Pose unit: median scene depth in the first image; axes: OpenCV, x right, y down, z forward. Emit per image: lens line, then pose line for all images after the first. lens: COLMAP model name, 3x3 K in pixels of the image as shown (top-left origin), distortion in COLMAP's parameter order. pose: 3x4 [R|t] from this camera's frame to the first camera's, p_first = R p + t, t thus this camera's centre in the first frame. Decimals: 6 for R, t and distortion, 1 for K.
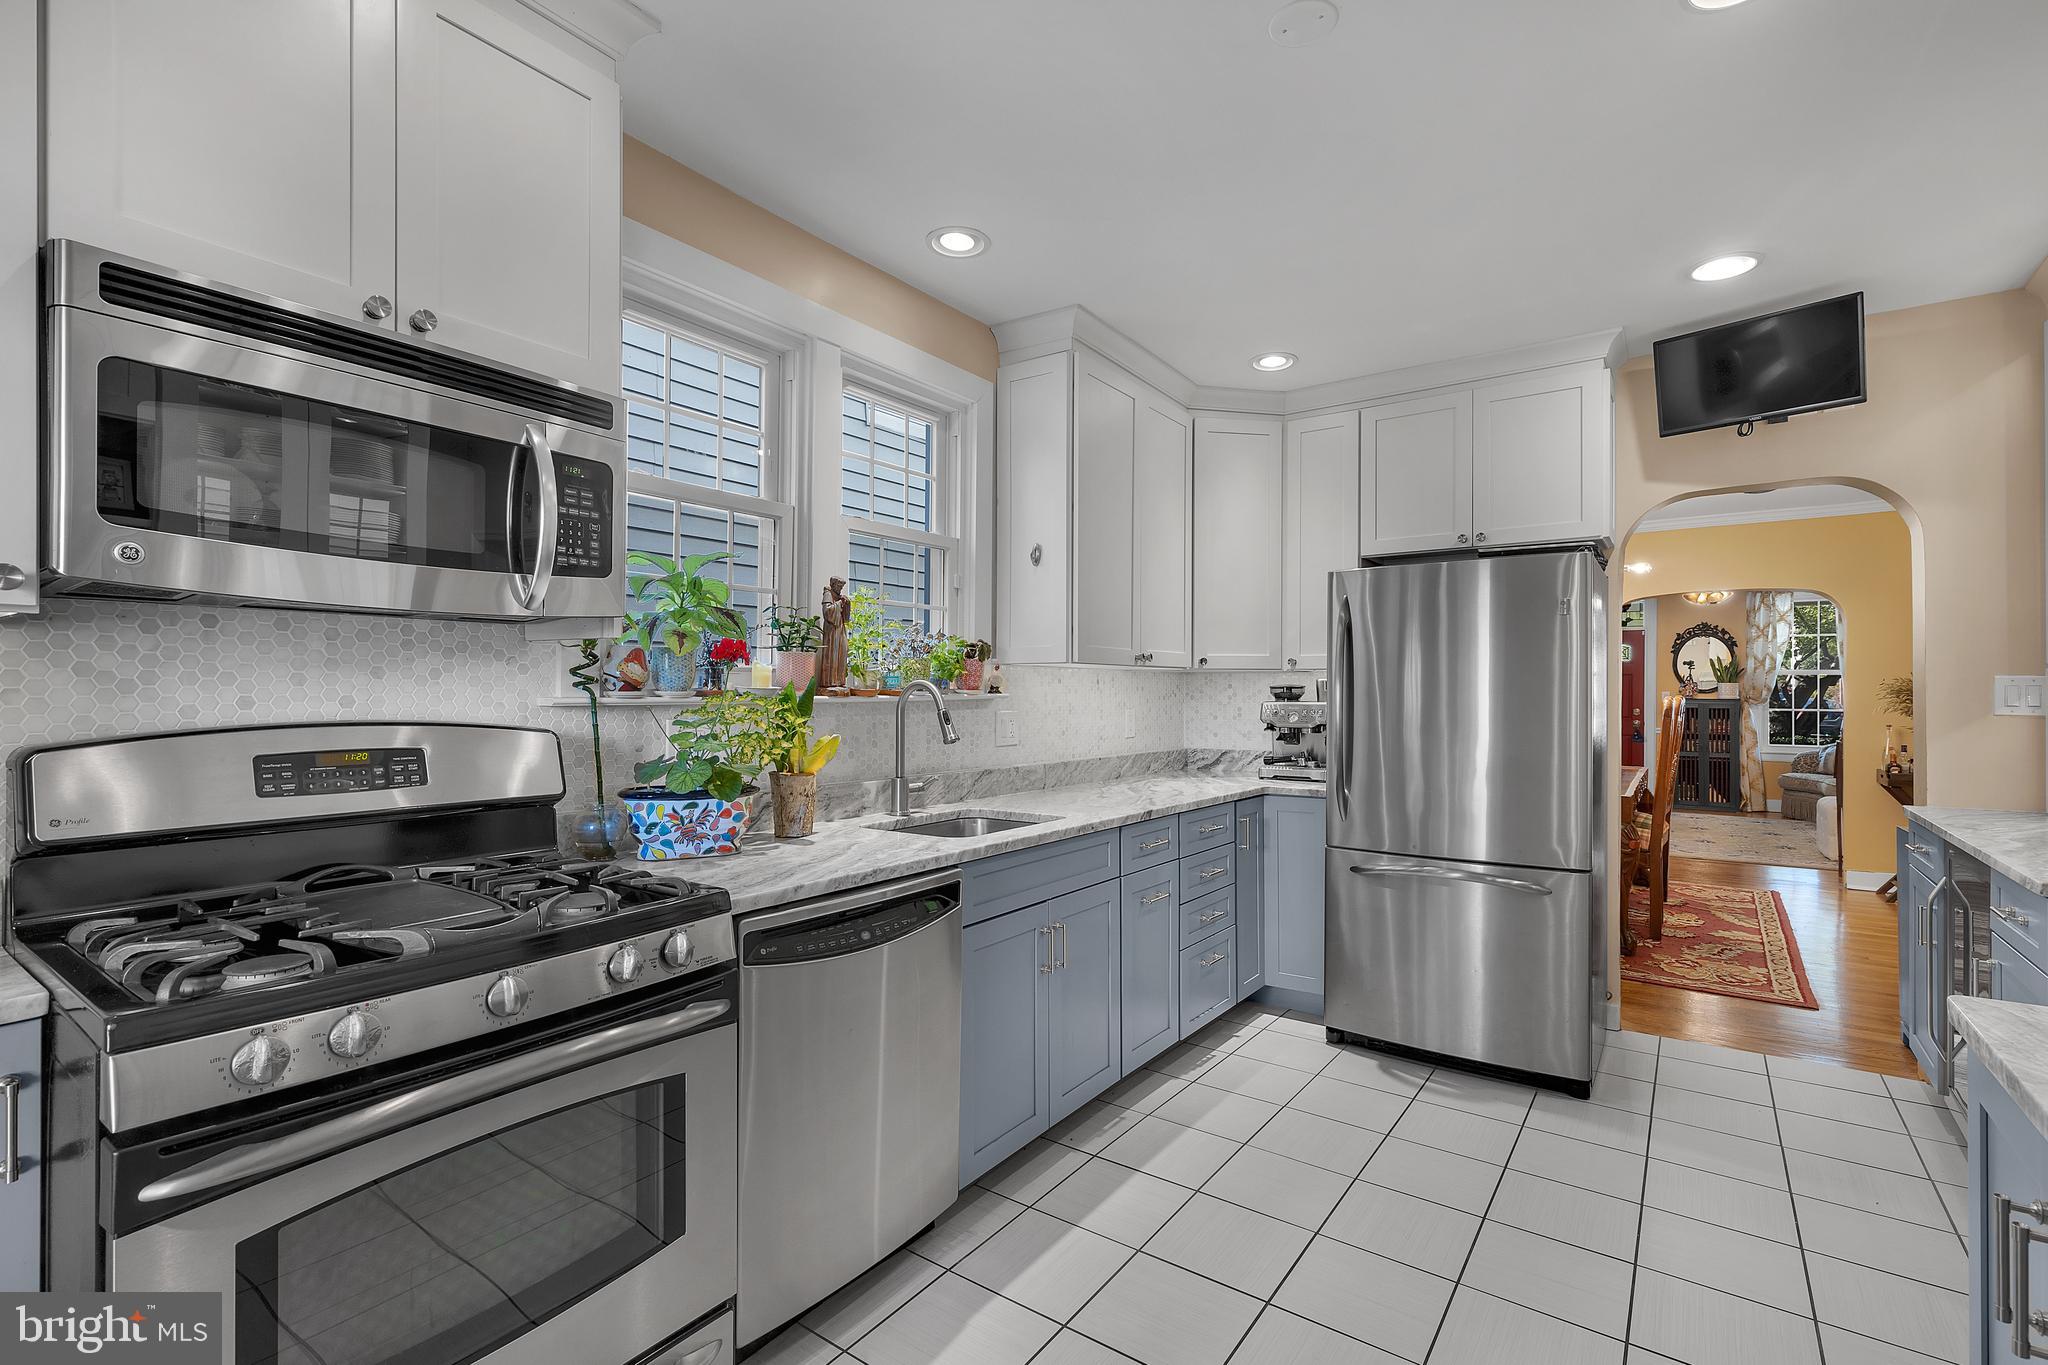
lens RADIAL K [[939.0, 0, 1028.3], [0, 939.0, 684.9], [0, 0, 1]] dist [0.008106, -0.000876]
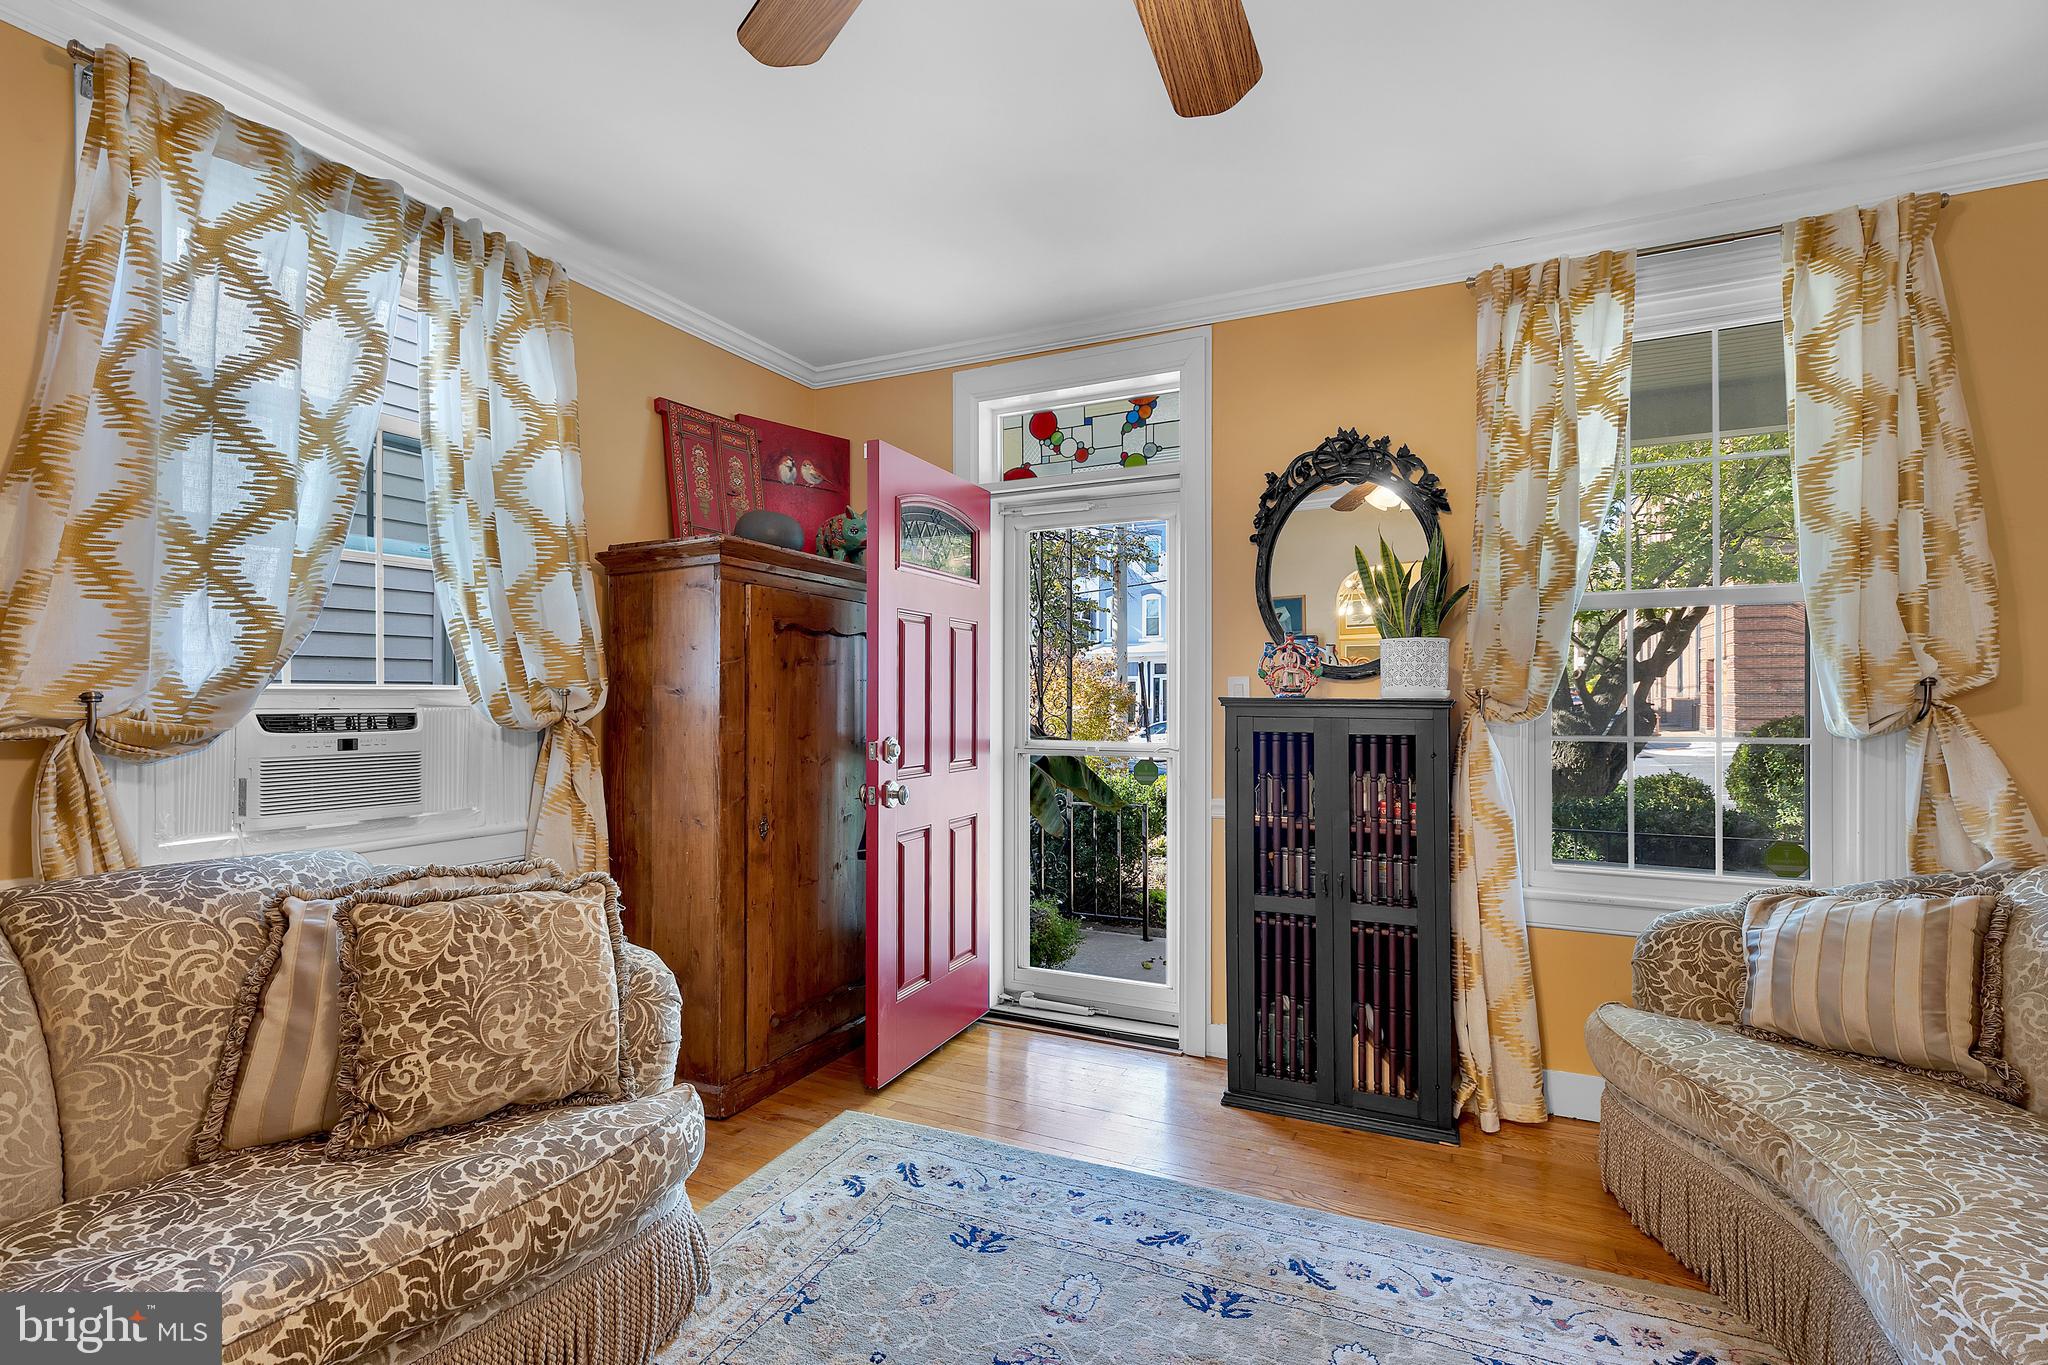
lens RADIAL K [[939.0, 0, 1033.6], [0, 939.0, 692.6], [0, 0, 1]] dist [0.008106, -0.000876]
pose [[0.986527, -0.004715, 0.163533, 0.614485], [0.004522, 0.999989, 0.001554, 0.012597], [-0.163539, -0.000794, 0.986537, 0.783449]]
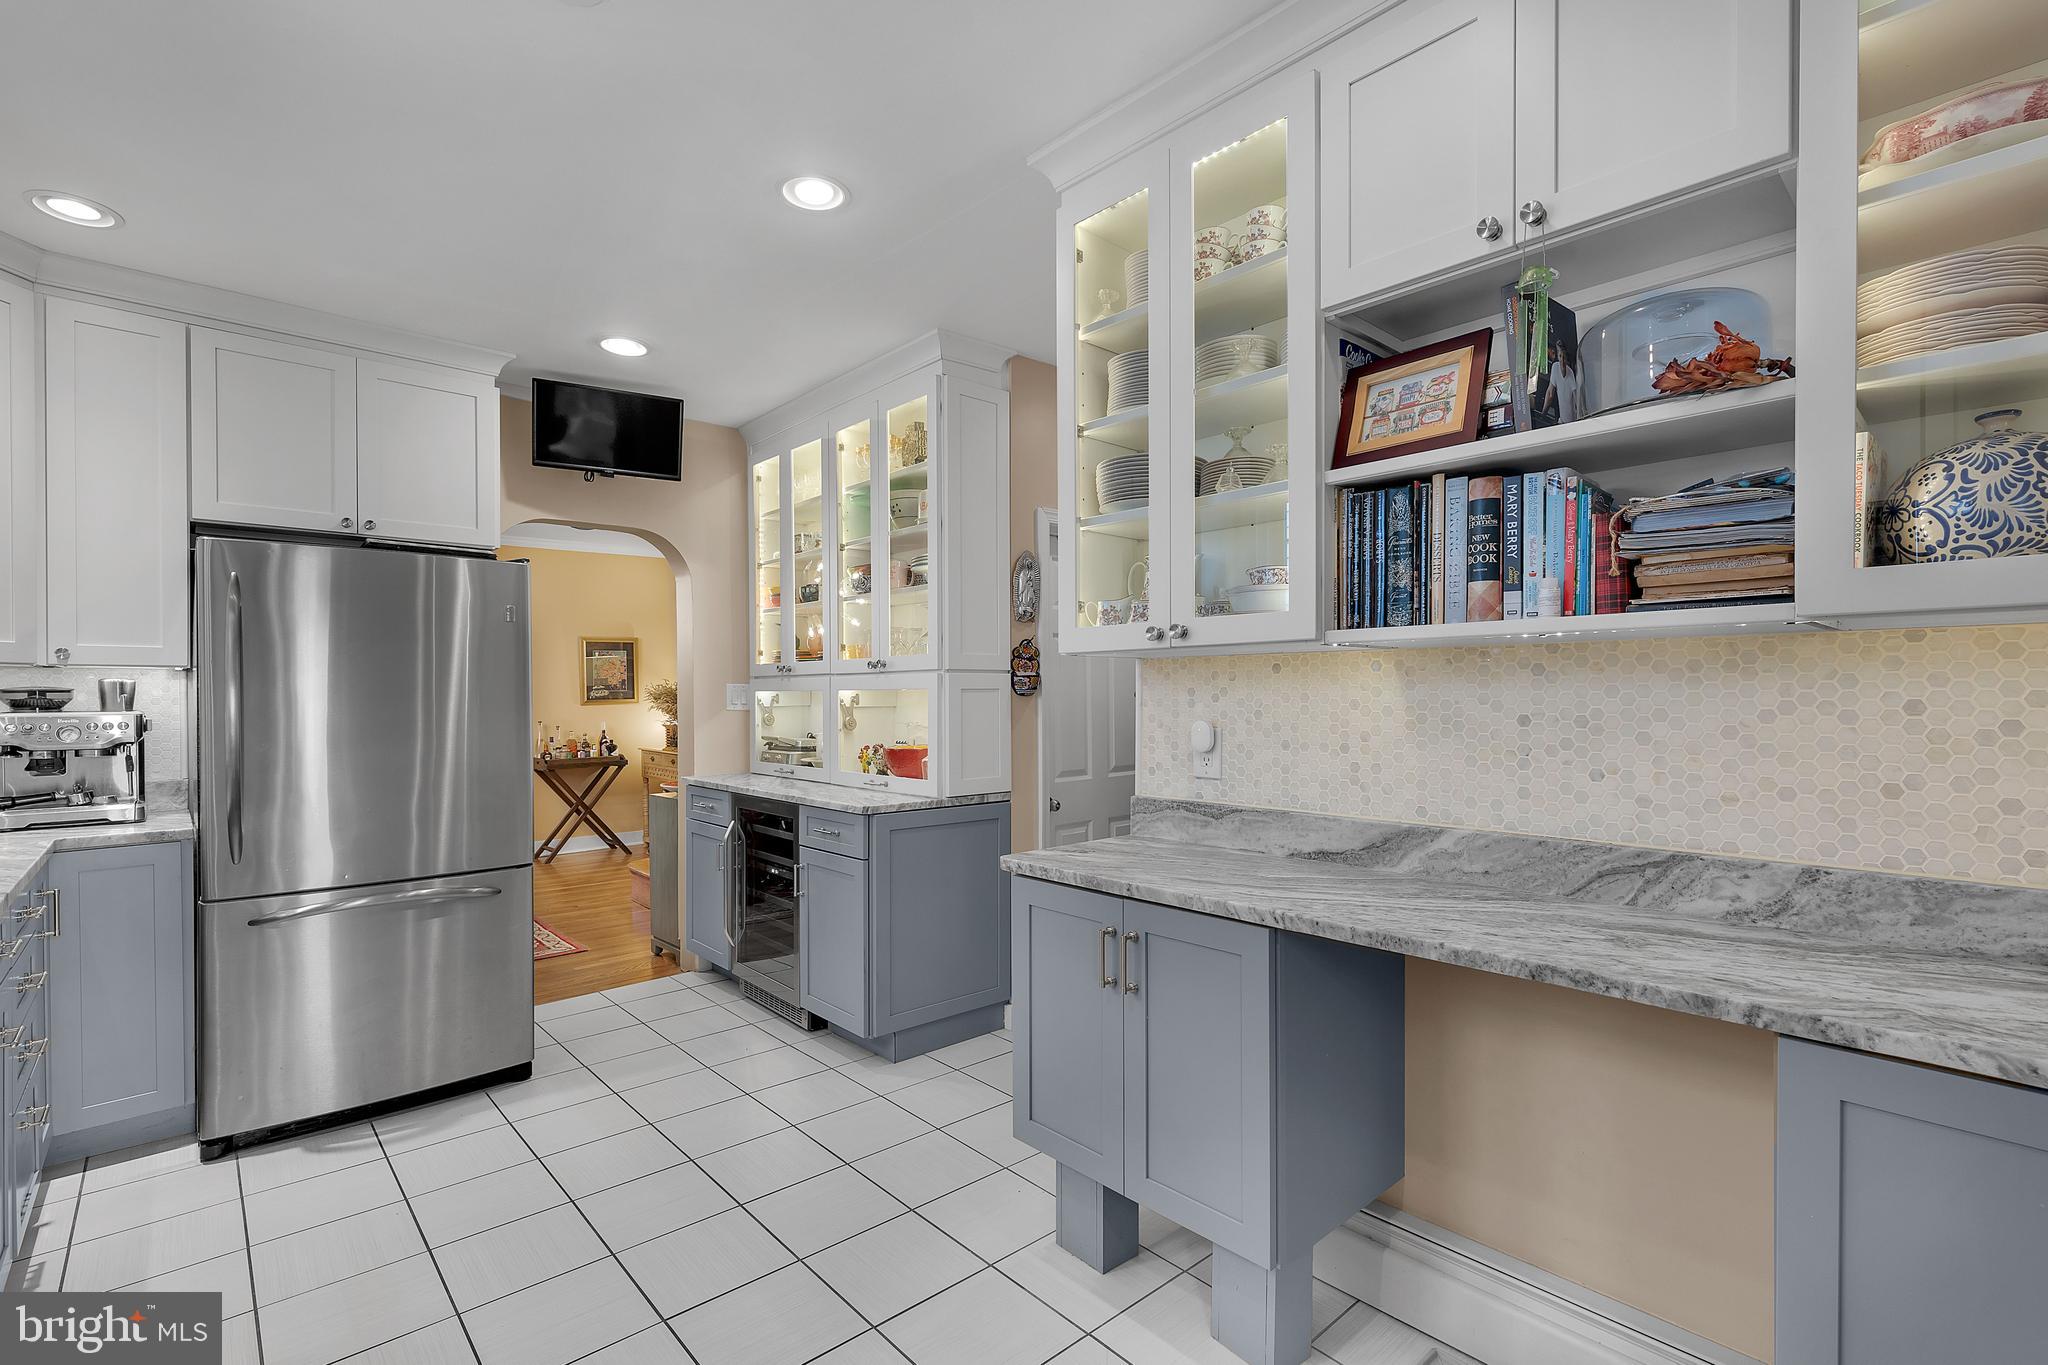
lens RADIAL K [[939.0, 0, 1029.3], [0, 939.0, 697.8], [0, 0, 1]] dist [0.008106, -0.000876]
pose [[0.204877, -0.006455, 0.978766, -0.104740], [-0.004142, 0.999964, 0.007462, -0.000271], [-0.978779, -0.005583, 0.204843, 0.072647]]
